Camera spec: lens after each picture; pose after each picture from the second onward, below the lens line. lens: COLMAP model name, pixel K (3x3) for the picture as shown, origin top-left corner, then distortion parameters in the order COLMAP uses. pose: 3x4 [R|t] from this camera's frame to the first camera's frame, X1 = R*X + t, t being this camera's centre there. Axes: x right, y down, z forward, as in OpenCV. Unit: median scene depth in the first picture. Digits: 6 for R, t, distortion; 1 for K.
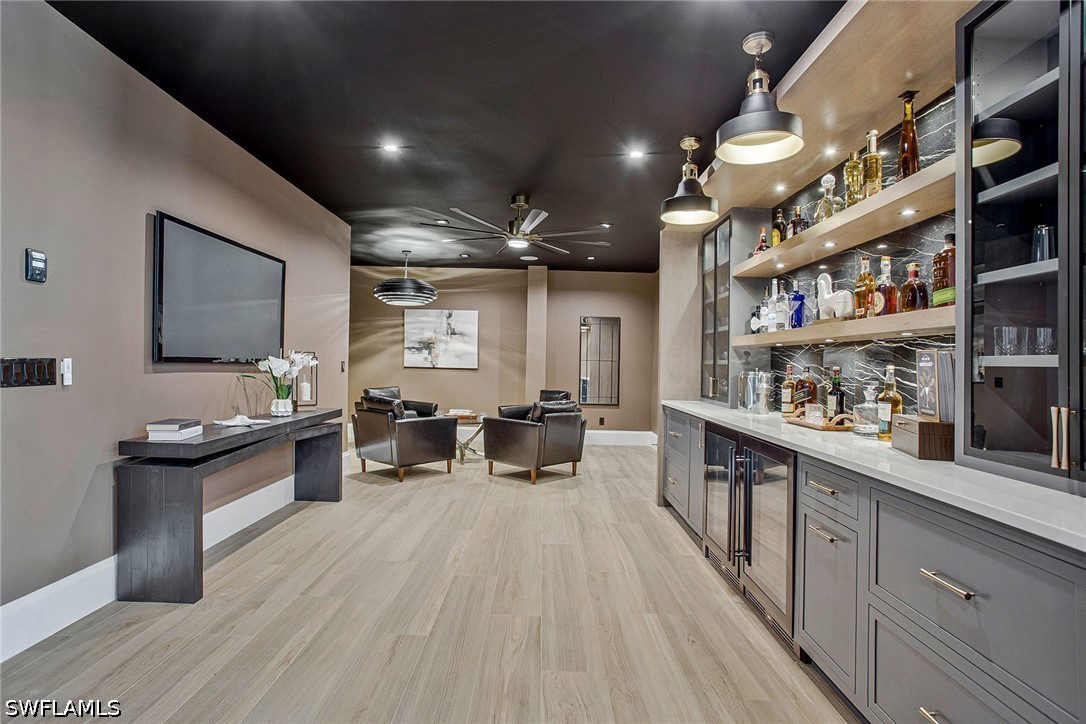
lens RADIAL K [[535.2, 0, 541.1], [0, 535.2, 356.4], [0, 0, 1]] dist [-0.069032, 0.039384]
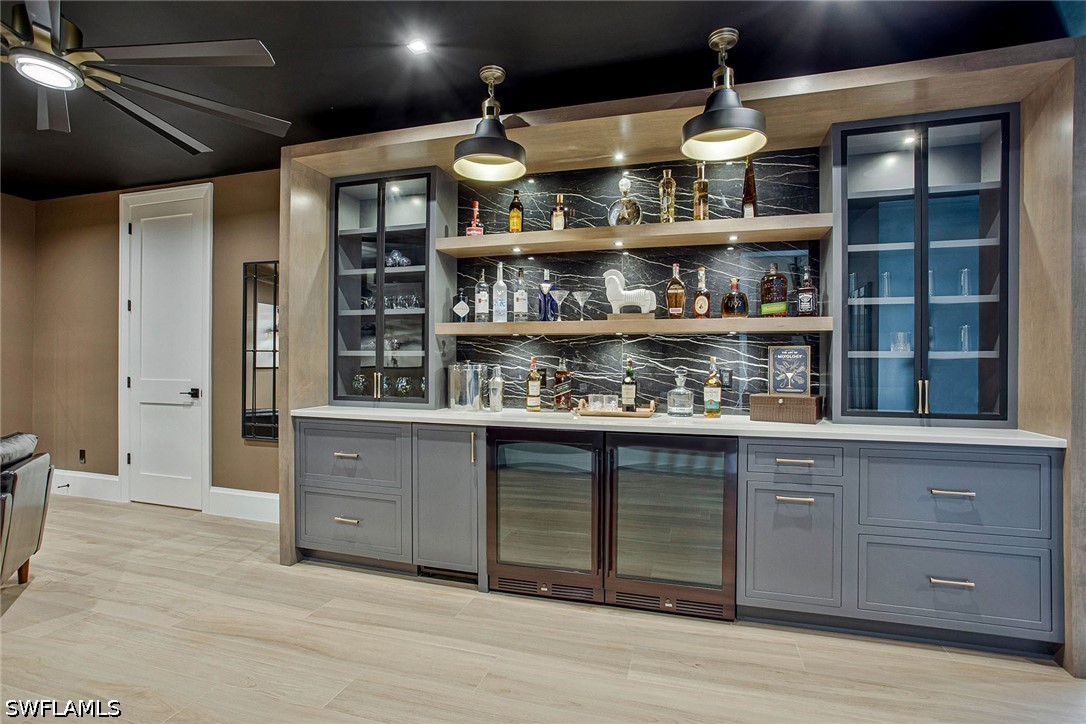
lens RADIAL K [[535.2, 0, 541.1], [0, 535.2, 356.4], [0, 0, 1]] dist [-0.069032, 0.039384]
pose [[0.289443, -0.017706, 0.957031, -0.187321], [-0.009620, 0.999725, 0.021405, -0.002017], [-0.957147, -0.015402, 0.289193, 0.292125]]
